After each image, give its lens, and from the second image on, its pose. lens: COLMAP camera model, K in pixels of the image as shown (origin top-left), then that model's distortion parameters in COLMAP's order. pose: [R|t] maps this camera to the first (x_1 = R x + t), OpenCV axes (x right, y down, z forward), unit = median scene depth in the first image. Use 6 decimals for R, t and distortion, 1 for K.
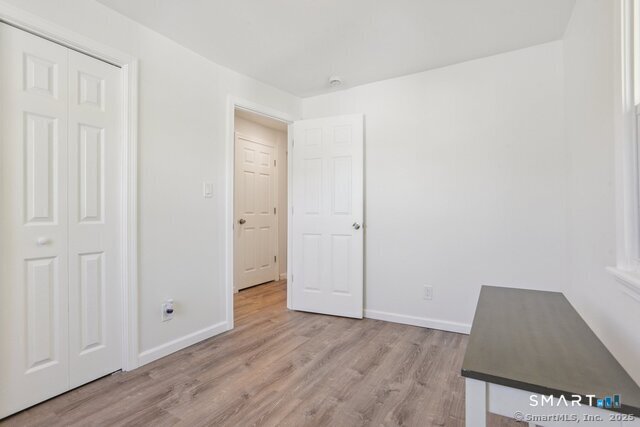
lens RADIAL K [[307.5, 0, 320.3], [0, 307.5, 212.3], [0, 0, 1]] dist [0.004266, -0.000388]
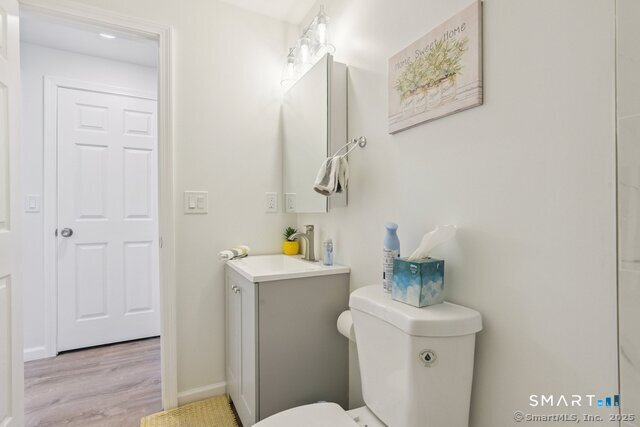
lens RADIAL K [[307.5, 0, 319.9], [0, 307.5, 215.6], [0, 0, 1]] dist [0.004266, -0.000388]
pose [[0.848460, 0.004006, -0.529245, 0.435192], [0.000091, 0.999970, 0.007716, -0.005818], [0.529260, -0.006595, 0.848434, 0.744543]]
